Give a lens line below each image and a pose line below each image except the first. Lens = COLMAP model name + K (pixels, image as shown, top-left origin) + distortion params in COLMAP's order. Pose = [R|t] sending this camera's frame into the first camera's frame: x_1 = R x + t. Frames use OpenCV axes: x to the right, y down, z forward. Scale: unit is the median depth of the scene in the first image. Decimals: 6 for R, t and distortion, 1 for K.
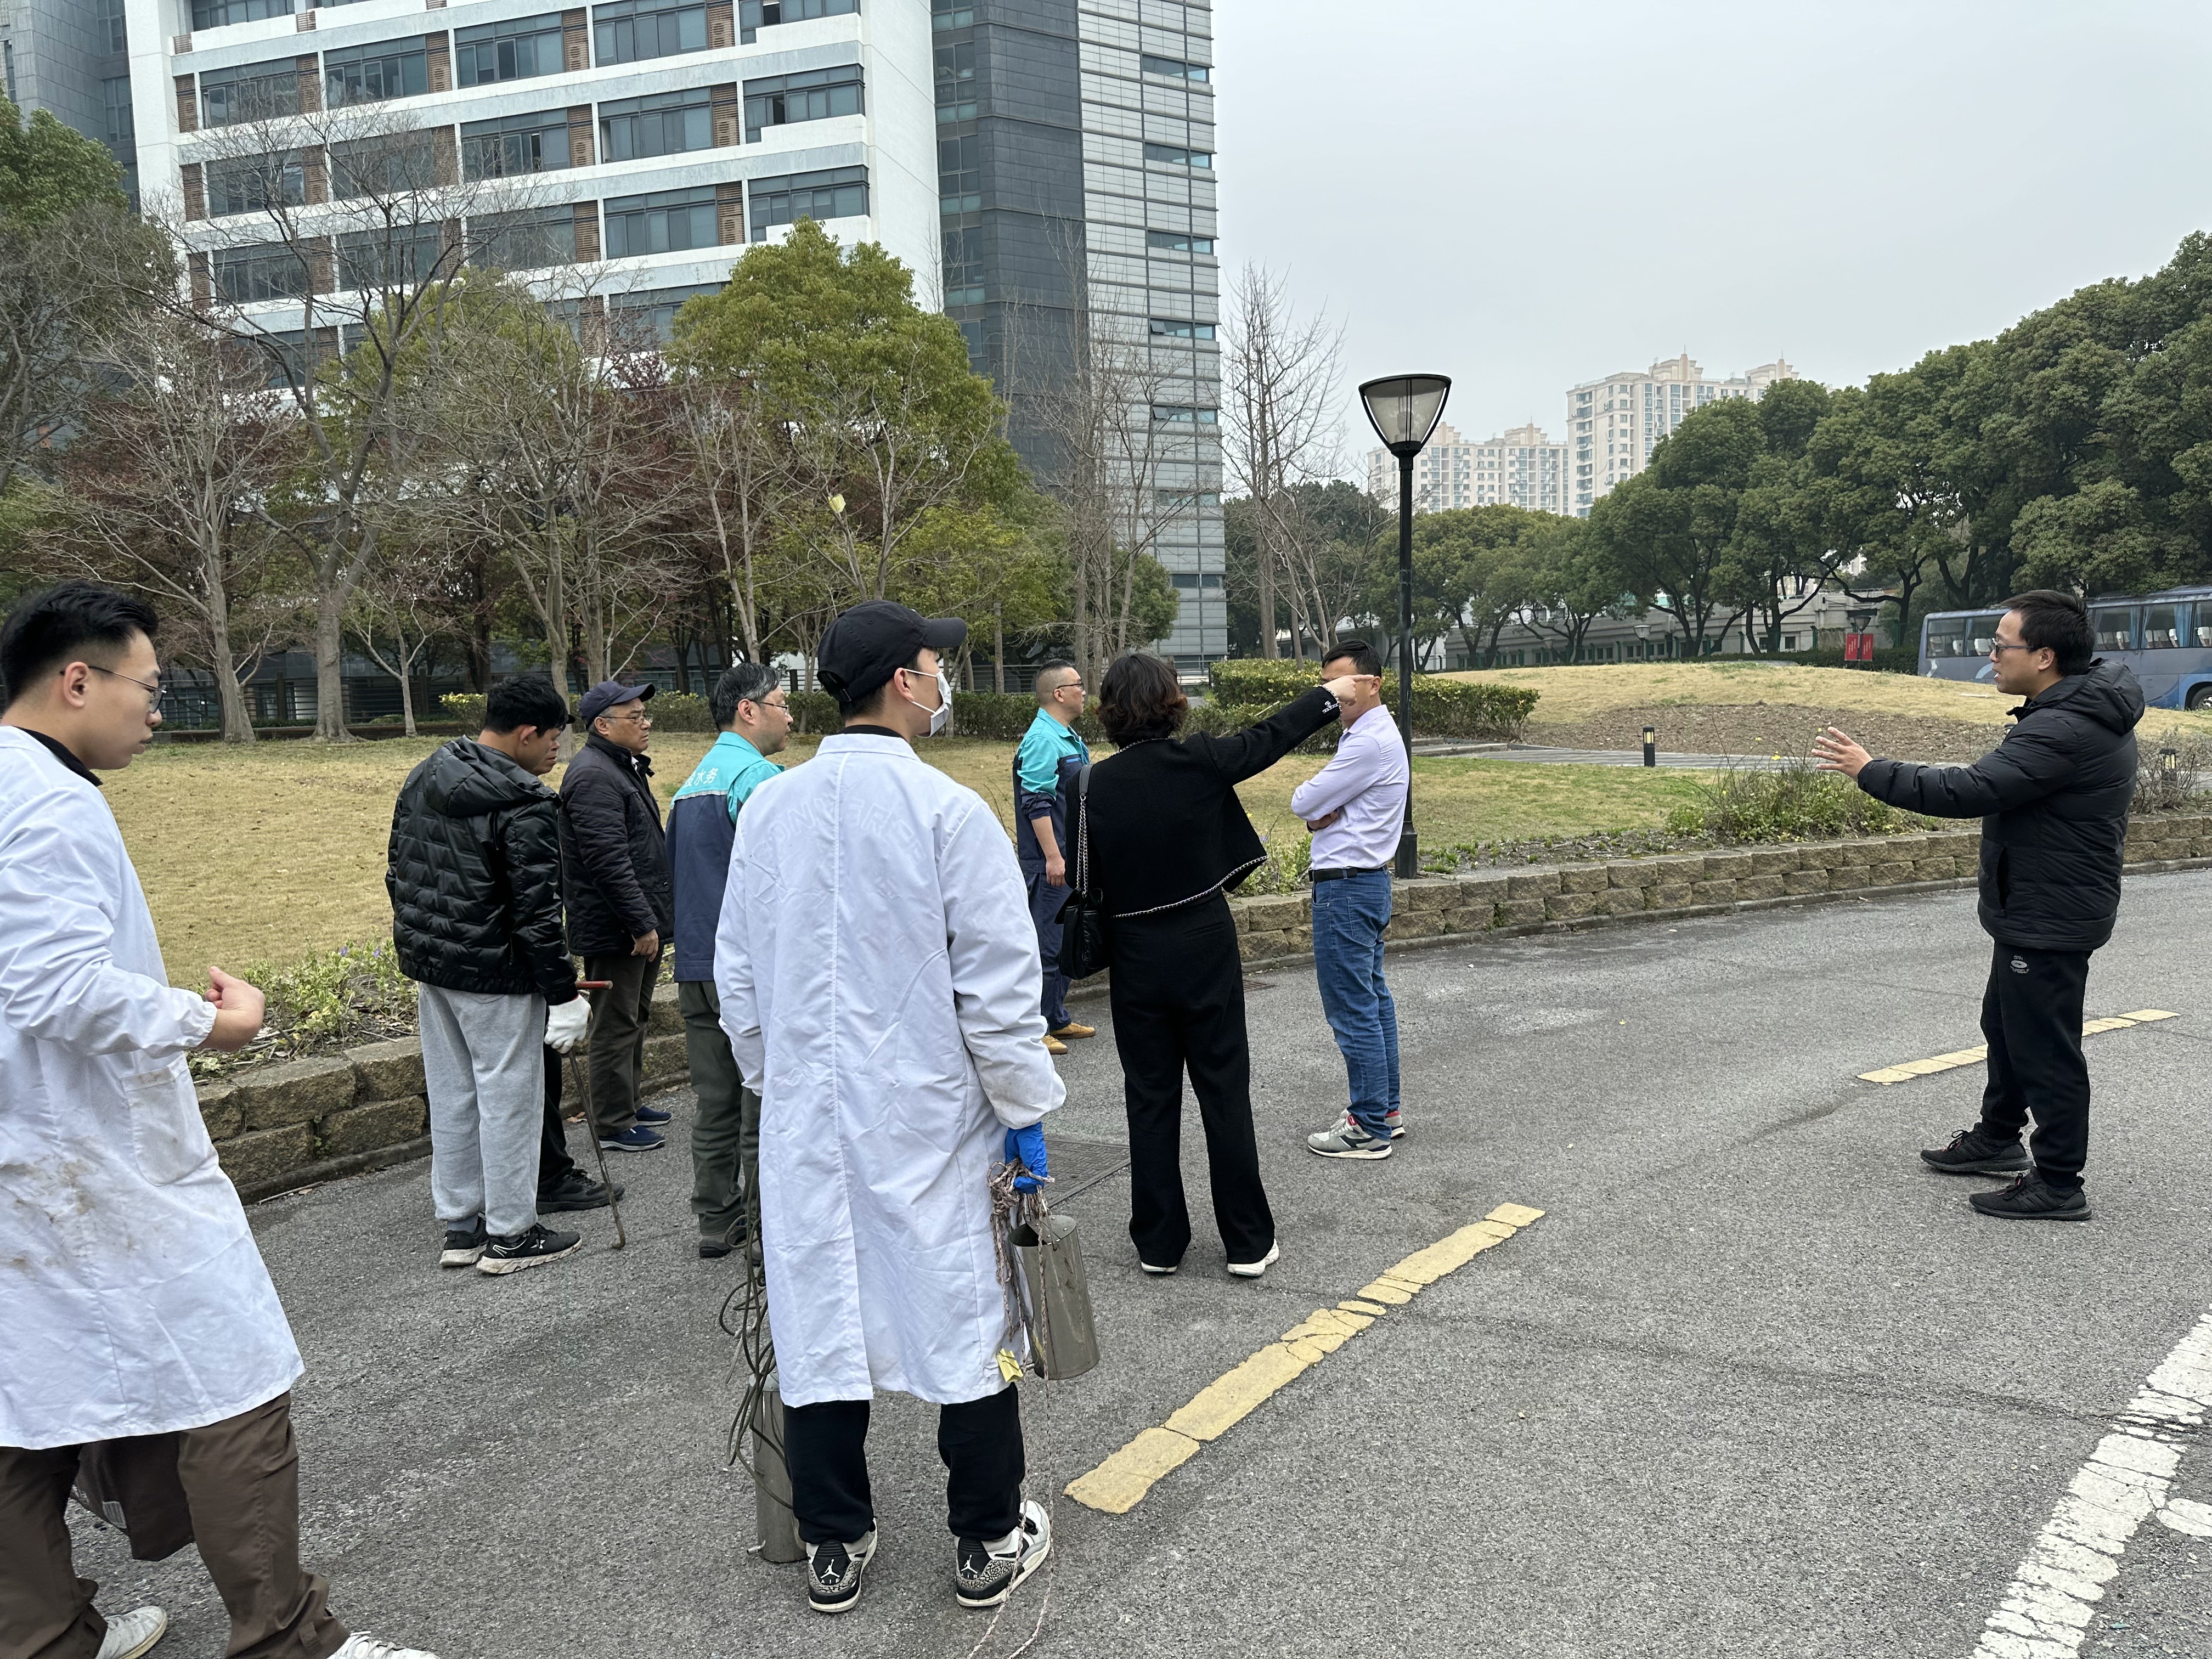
lens RADIAL K [[1566.2, 0, 1106.7], [0, 1566.2, 829.8], [0, 0, 1]] dist [0.029885, -0.039067]
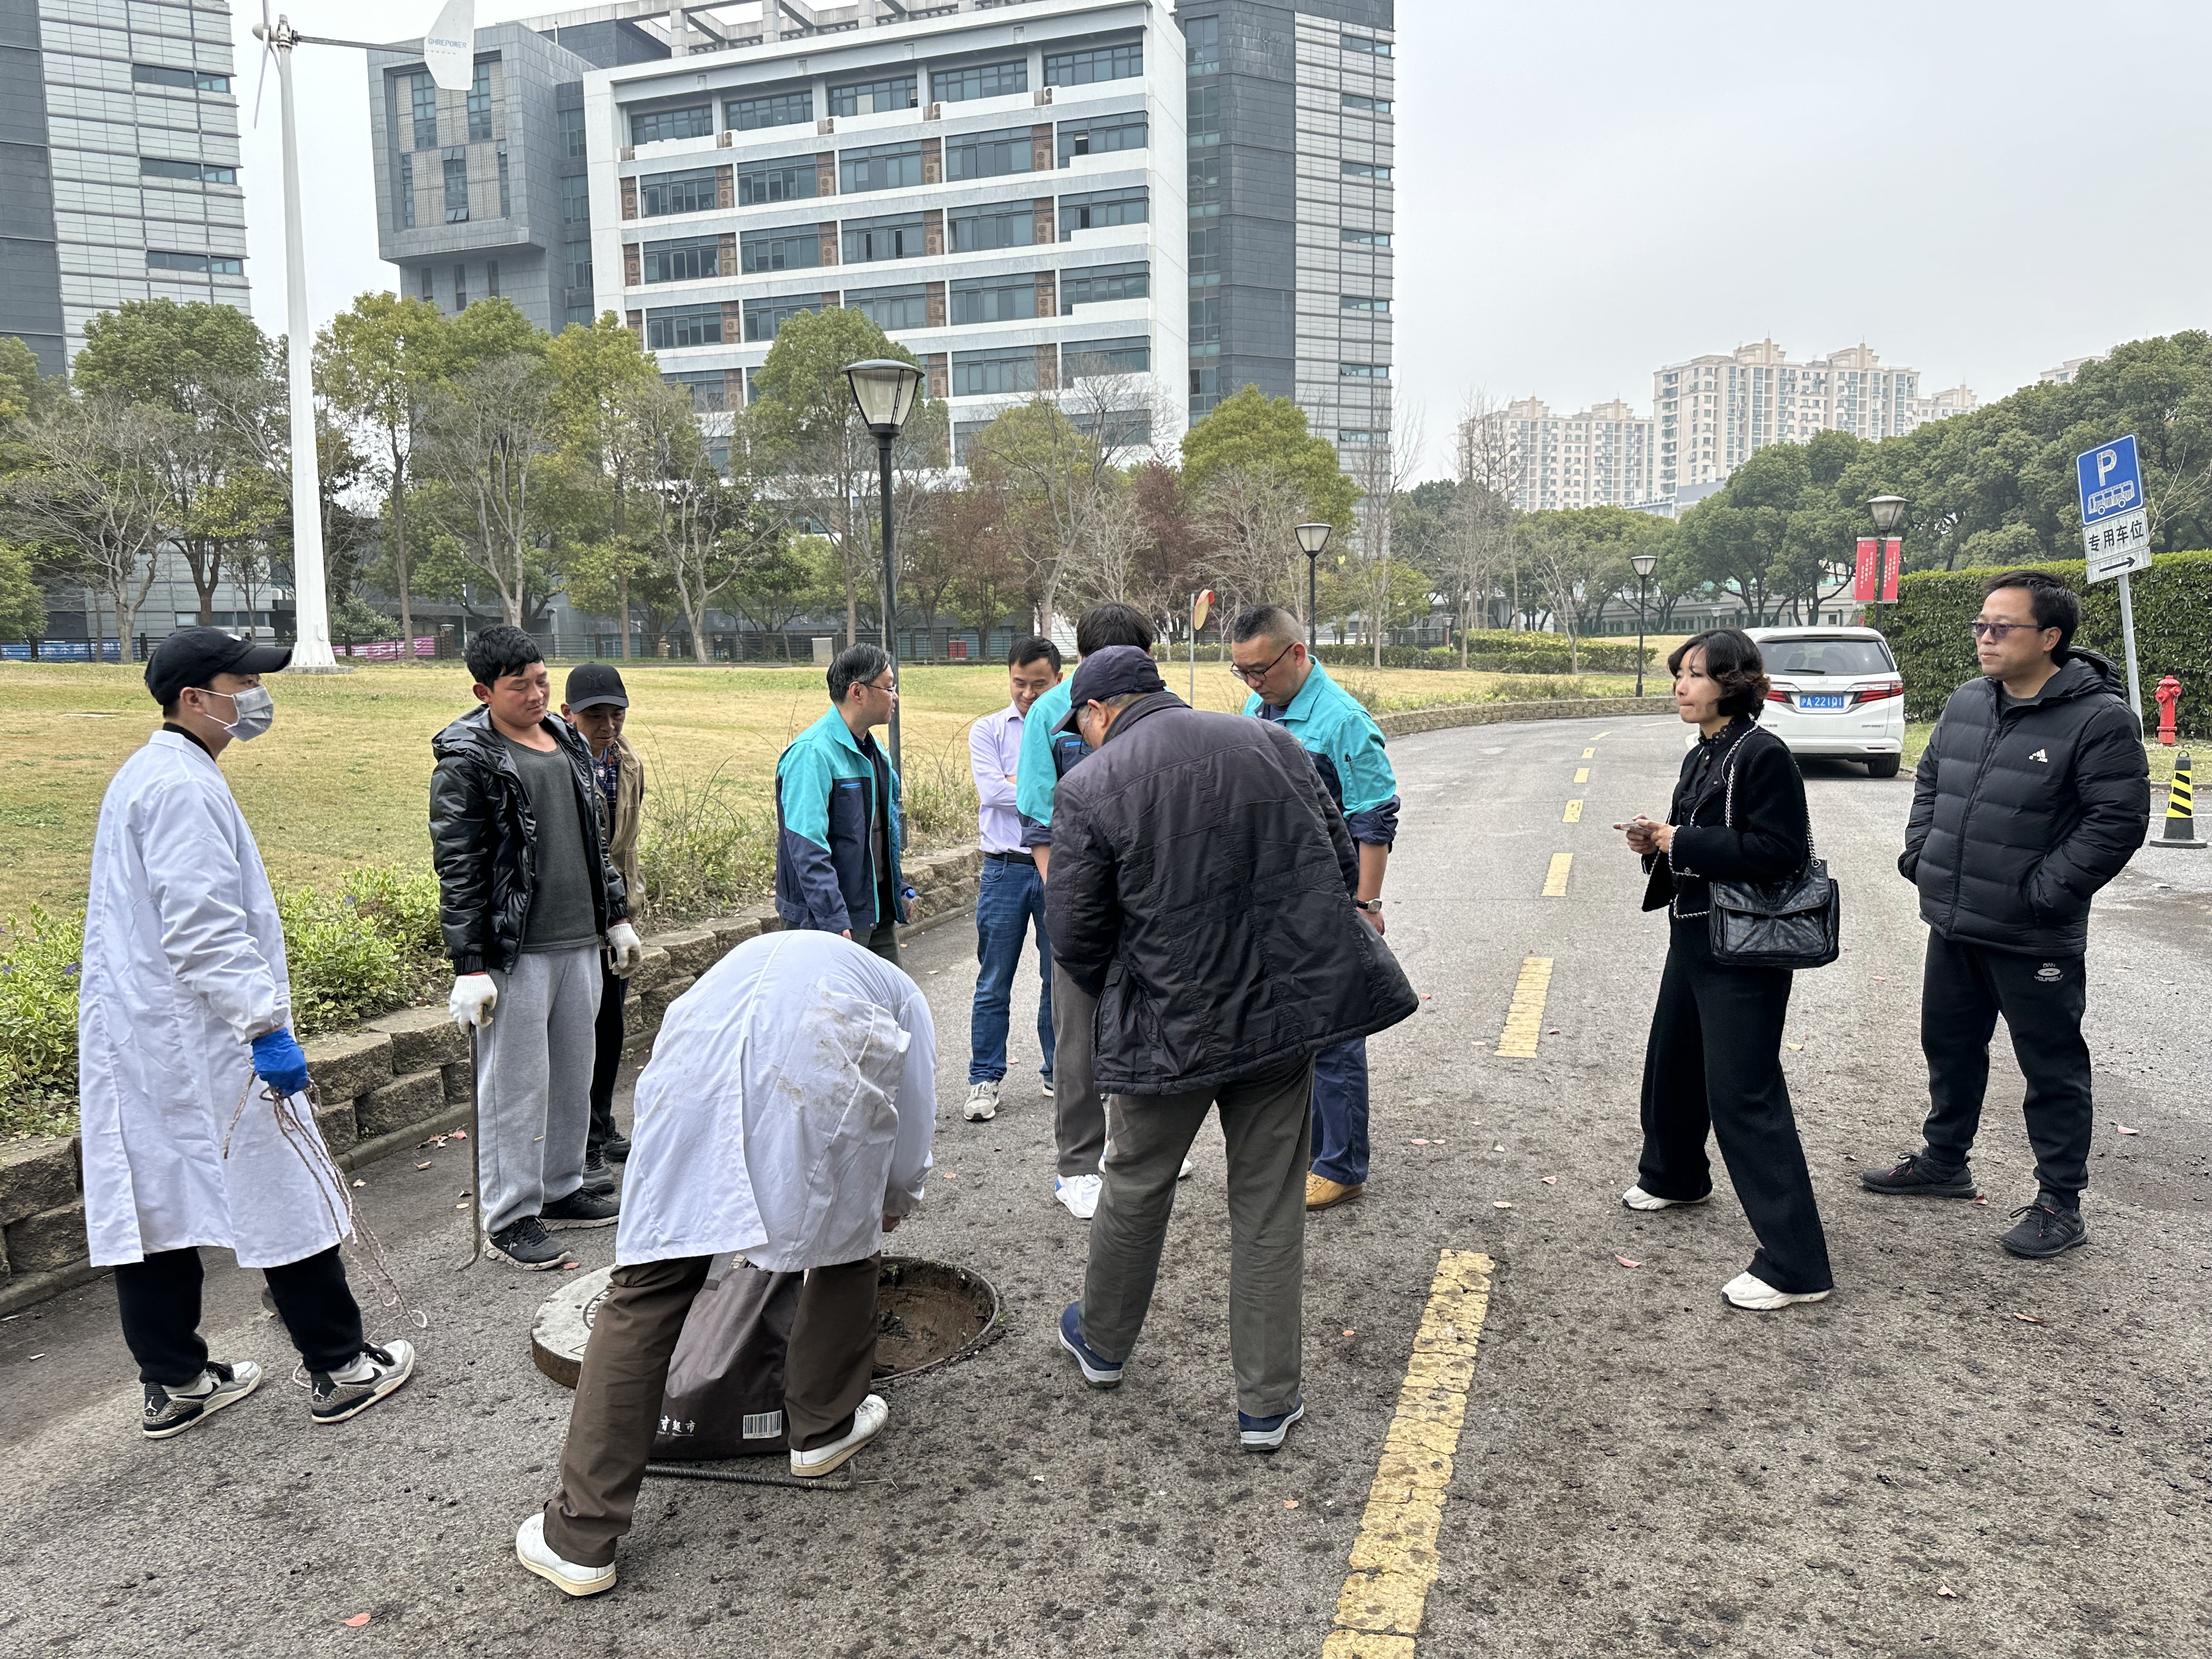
lens RADIAL K [[1566.2, 0, 1092.9], [0, 1566.2, 824.5], [0, 0, 1]] dist [0.029885, -0.039067]
pose [[0.998618, 0.022161, -0.047648, -0.112995], [-0.021030, 0.999488, 0.024106, 0.033104], [0.048158, -0.023071, 0.998573, -0.340612]]
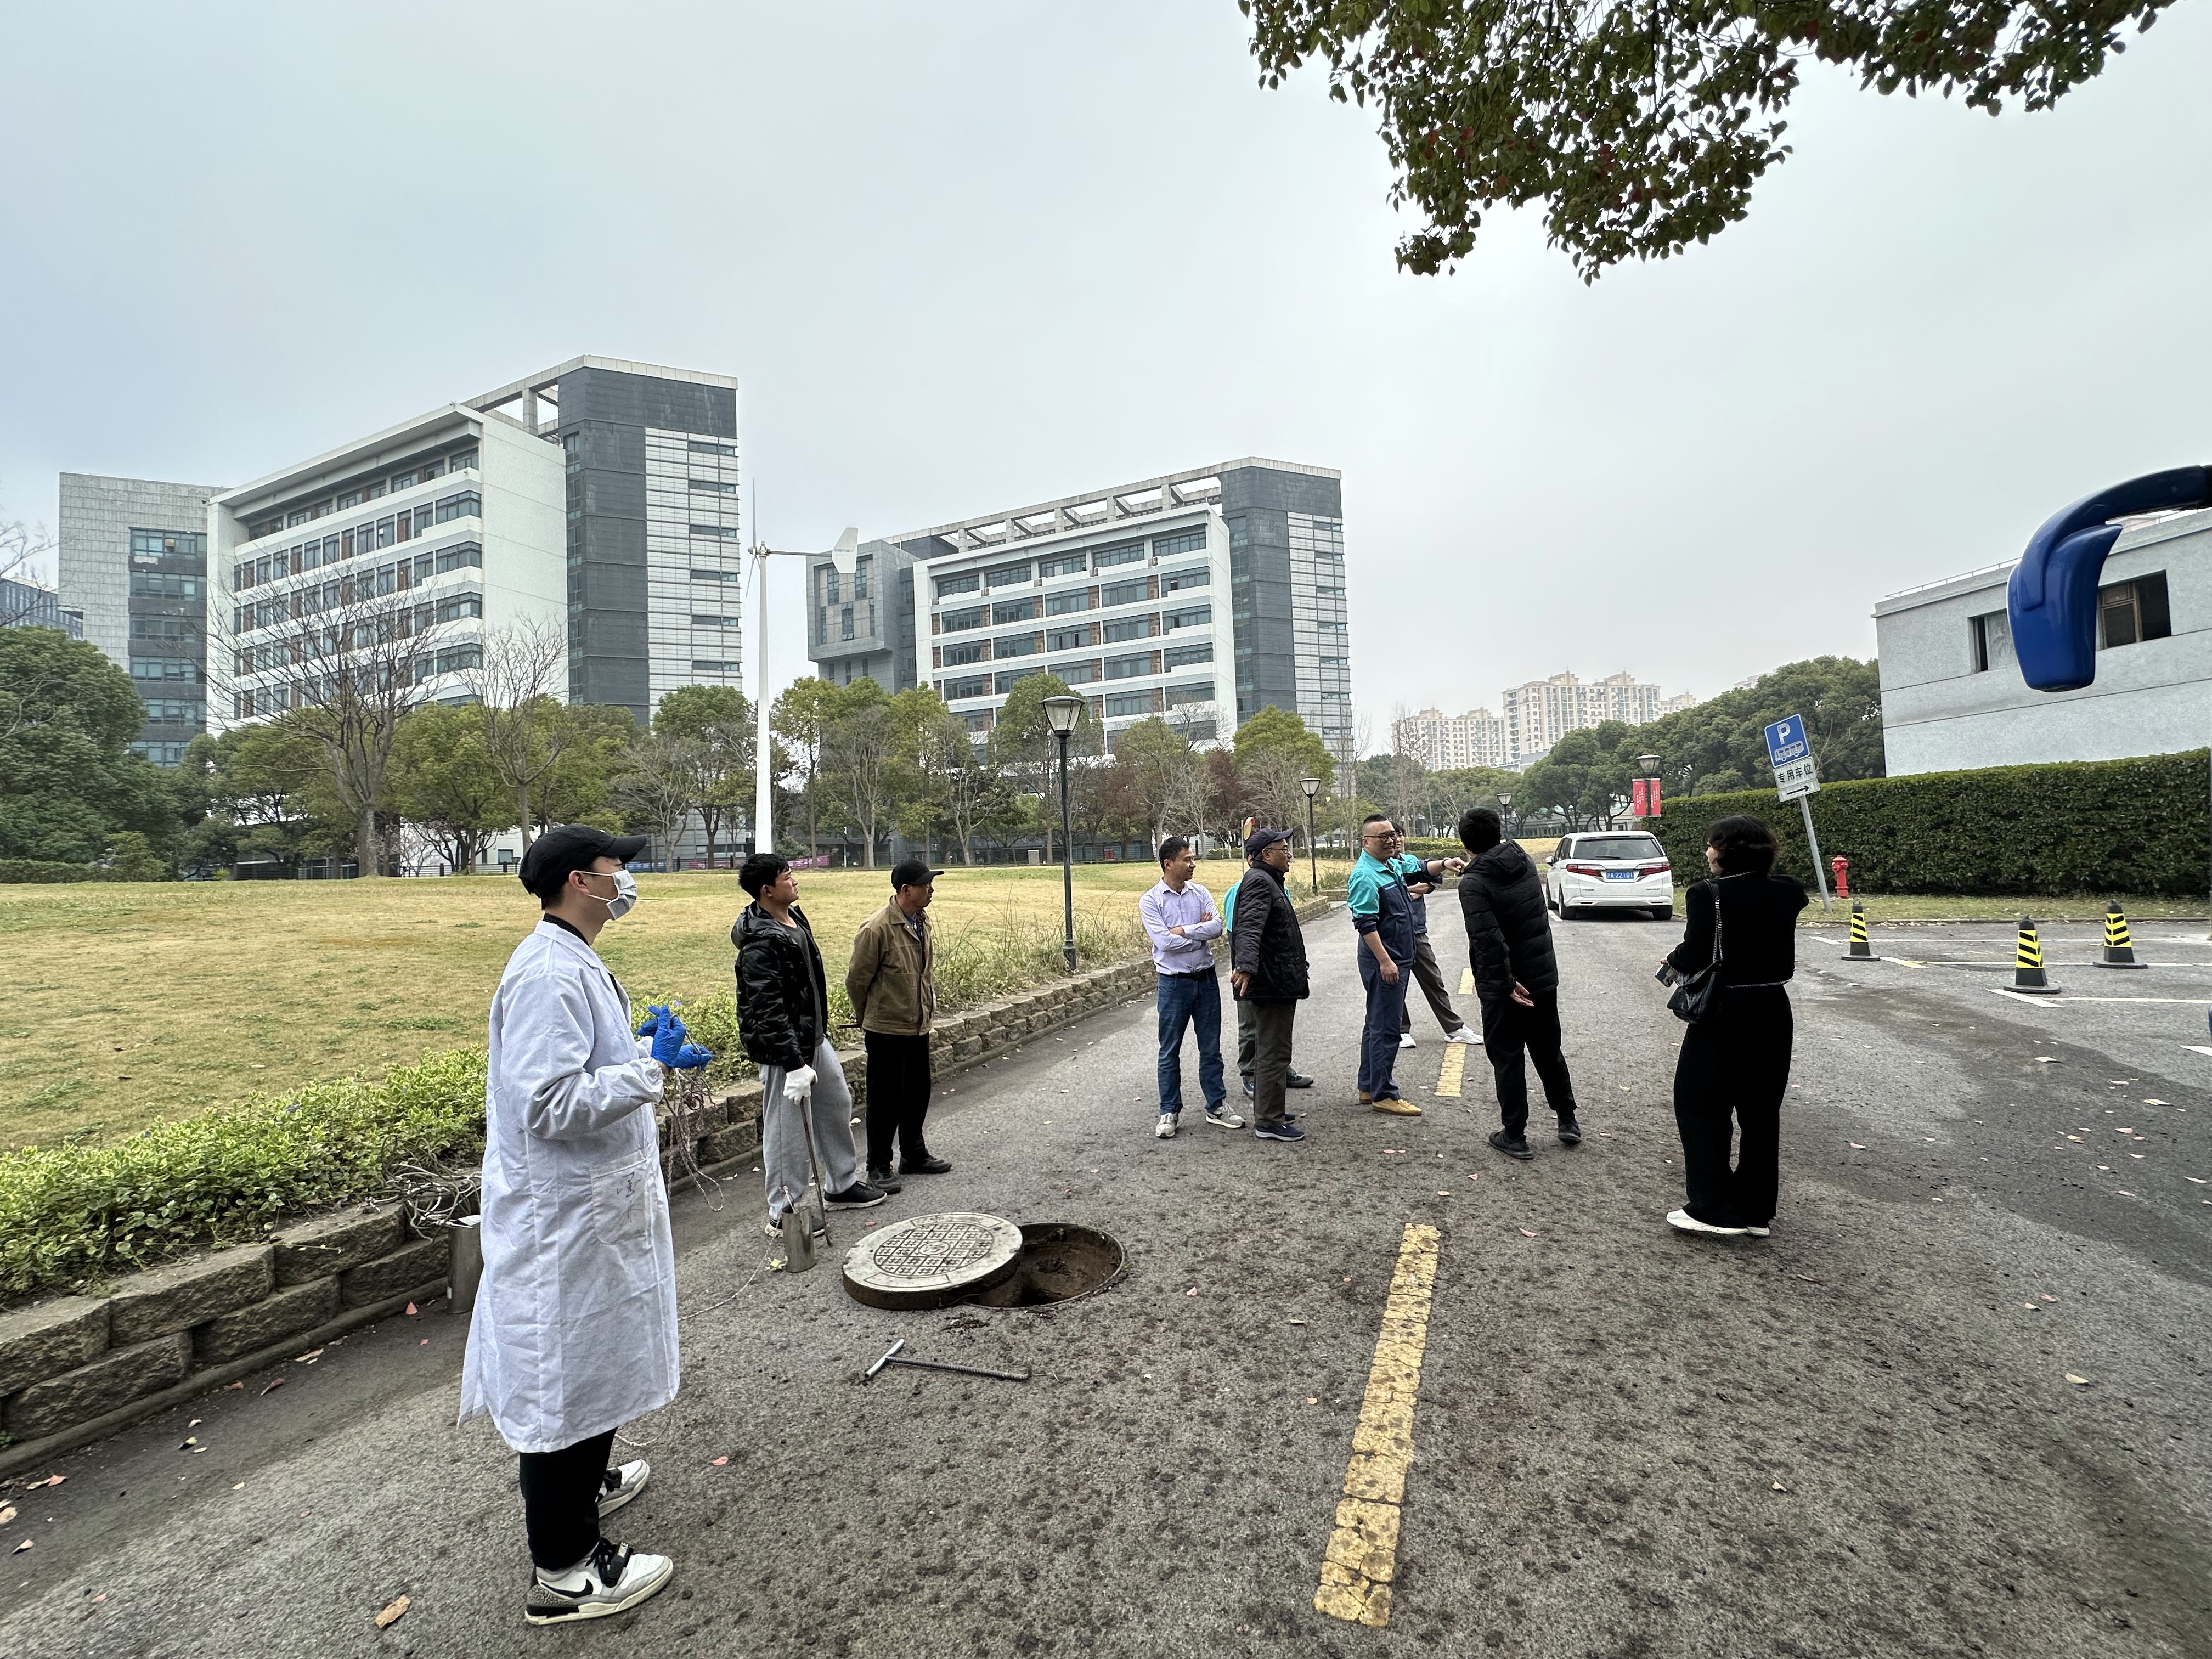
lens RADIAL K [[884.3, 0, 1104.4], [0, 884.3, 829.4], [0, 0, 1]] dist [-0.000965, 0.000454]
pose [[0.989773, -0.008883, -0.142376, -0.112439], [-0.007602, 0.993357, -0.114824, 0.033177], [0.142450, 0.114732, 0.983130, -0.338441]]
